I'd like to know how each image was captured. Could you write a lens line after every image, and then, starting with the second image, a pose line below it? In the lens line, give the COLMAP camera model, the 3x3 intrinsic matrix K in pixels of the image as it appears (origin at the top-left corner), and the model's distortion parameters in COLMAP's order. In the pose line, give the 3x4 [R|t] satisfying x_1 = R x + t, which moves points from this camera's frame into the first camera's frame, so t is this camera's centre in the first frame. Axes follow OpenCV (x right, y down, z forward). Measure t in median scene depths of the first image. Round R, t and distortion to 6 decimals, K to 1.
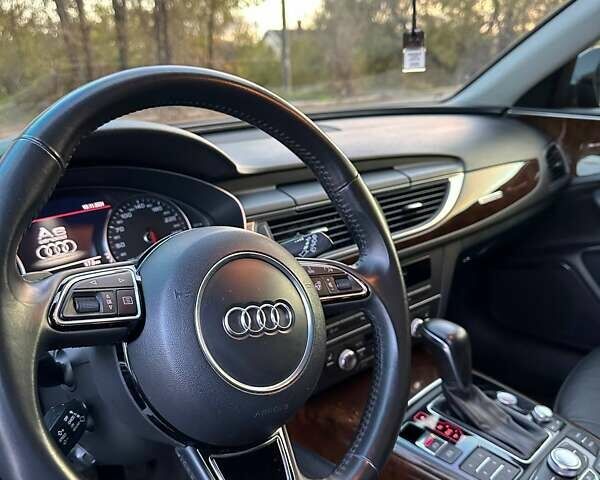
lens RADIAL K [[567.7, 0, 300.0], [0, 567.7, 240.0], [0, 0, 1]] dist [0.212202, -0.496327]
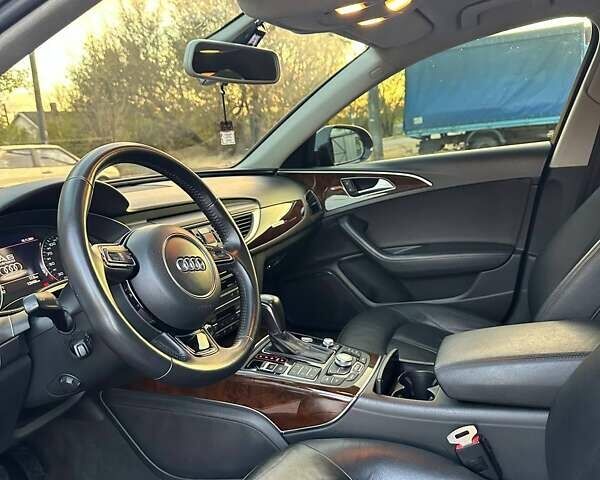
lens RADIAL K [[567.7, 0, 300.0], [0, 567.7, 240.0], [0, 0, 1]] dist [0.212202, -0.496327]
pose [[0.919897, -0.098261, 0.379651, -0.181970], [0.145808, 0.984396, -0.098513, 0.118719], [-0.364047, 0.145978, 0.919870, -0.378566]]
